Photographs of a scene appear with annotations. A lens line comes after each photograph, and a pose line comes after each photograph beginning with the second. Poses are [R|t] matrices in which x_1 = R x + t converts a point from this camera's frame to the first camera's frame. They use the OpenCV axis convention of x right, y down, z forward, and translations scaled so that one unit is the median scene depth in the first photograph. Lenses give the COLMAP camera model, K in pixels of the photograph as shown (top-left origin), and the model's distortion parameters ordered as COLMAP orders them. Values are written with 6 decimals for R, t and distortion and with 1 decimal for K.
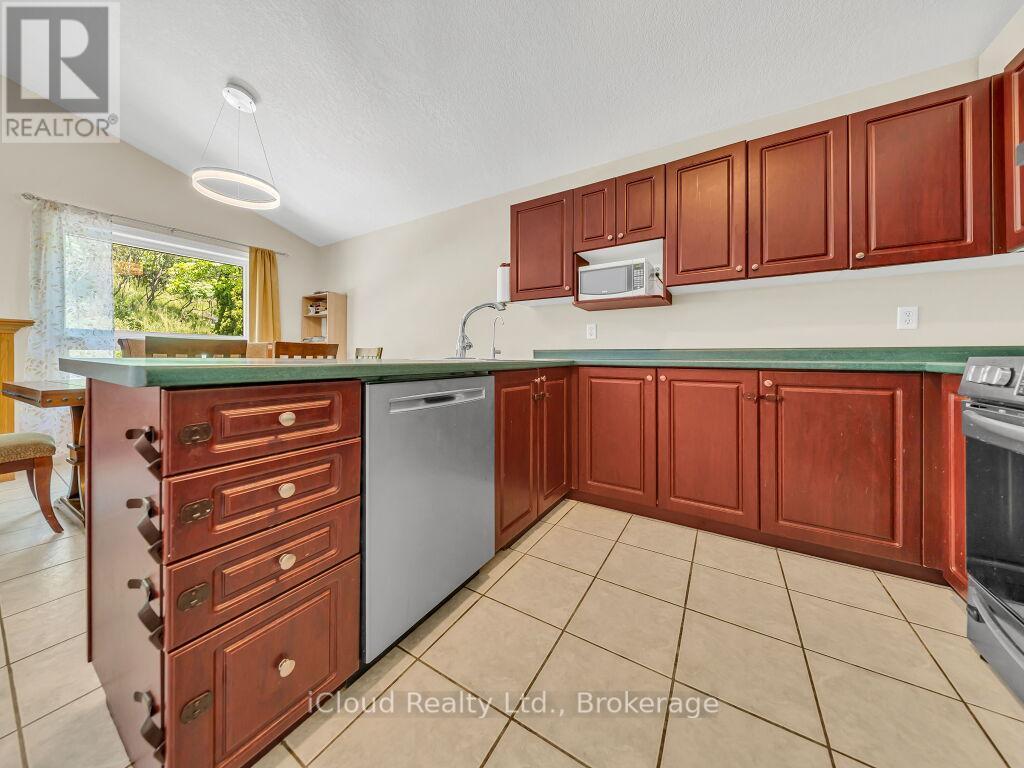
lens RADIAL K [[350.1, 0, 510.1], [0, 350.1, 357.5], [0, 0, 1]] dist [-0.000561, -0.000106]
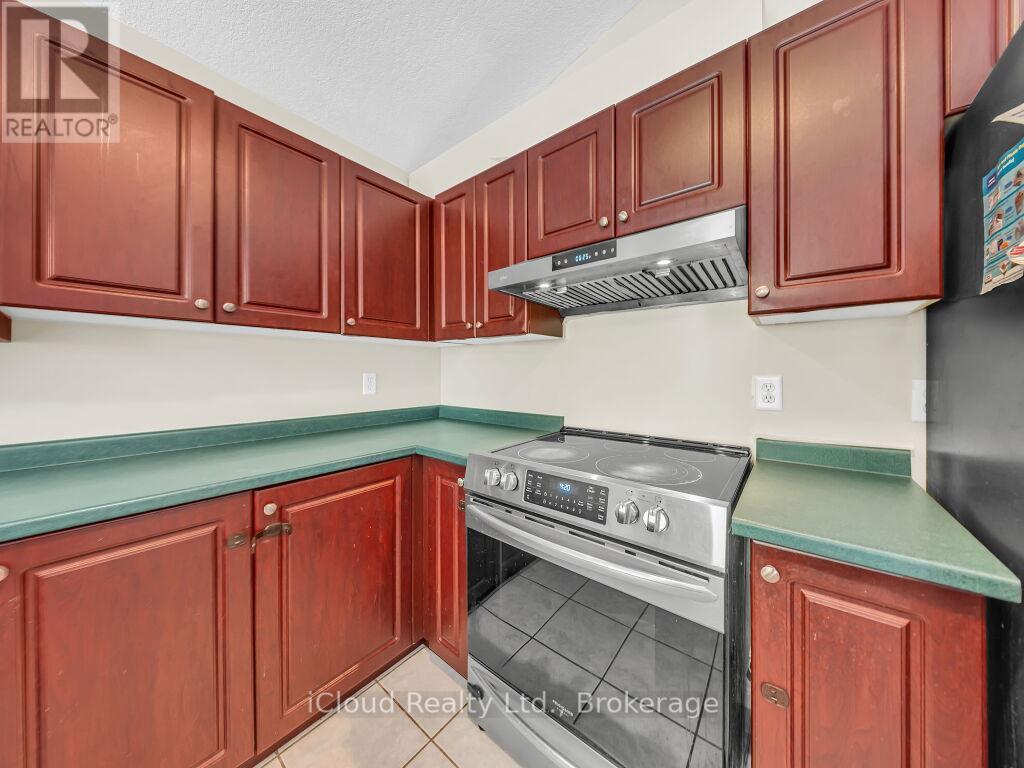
lens RADIAL K [[344.5, 0, 511.6], [0, 344.5, 372.4], [0, 0, 1]] dist [-0.001586, -0.000314]
pose [[0.136960, -0.000746, 0.990576, 0.189524], [-0.000155, 1.000000, 0.000774, -0.165904], [-0.990577, -0.000260, 0.136960, 0.485171]]
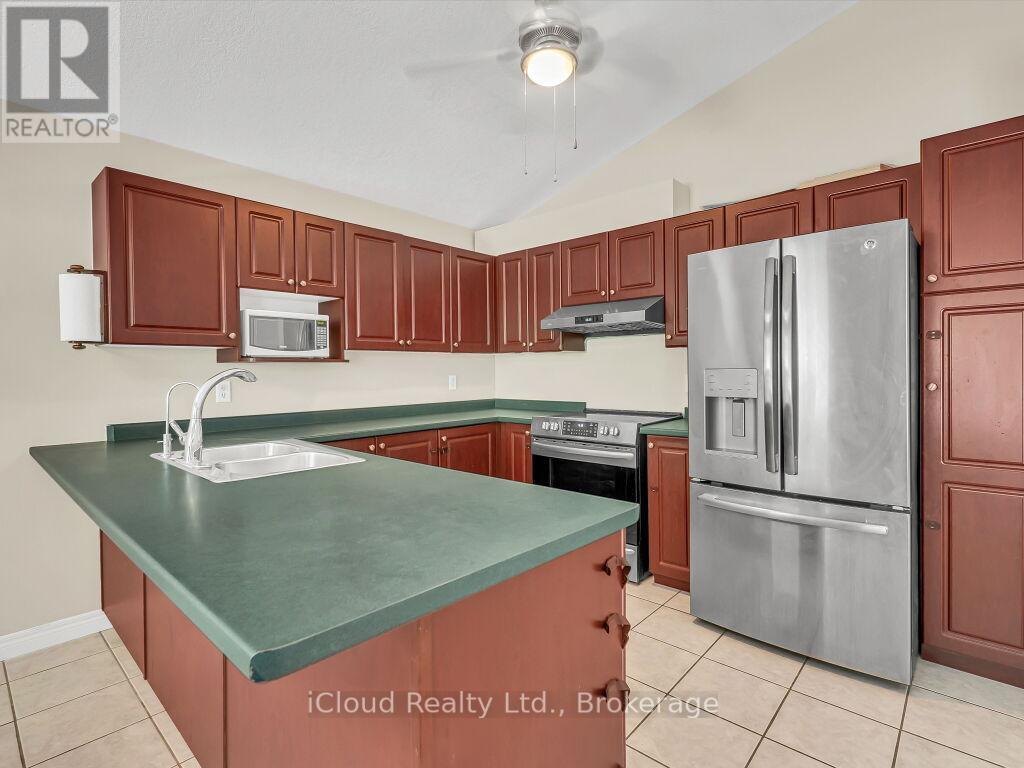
lens RADIAL K [[506.2, 0, 512.0], [0, 506.2, 384.0], [0, 0, 1]] dist [-0.001205, -0.000258]
pose [[0.175716, -0.027586, 0.984054, -1.103055], [0.010027, 0.999606, 0.026231, -0.181611], [-0.984390, 0.005258, 0.175923, 0.396250]]
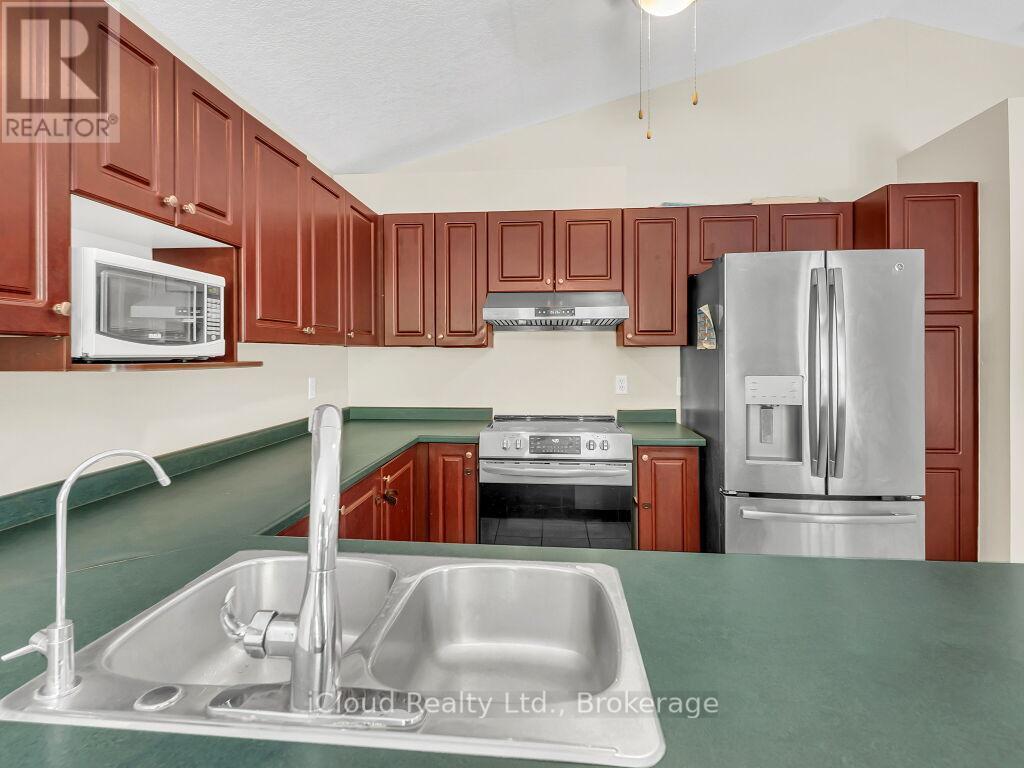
lens RADIAL K [[509.7, 0, 512.9], [0, 509.7, 355.3], [0, 0, 1]] dist [0.002023, 0.000053]
pose [[-0.448821, -0.000286, 0.893622, -0.549640], [0.002782, 0.999995, 0.001717, -0.237611], [-0.893617, 0.003257, -0.448818, 1.273527]]
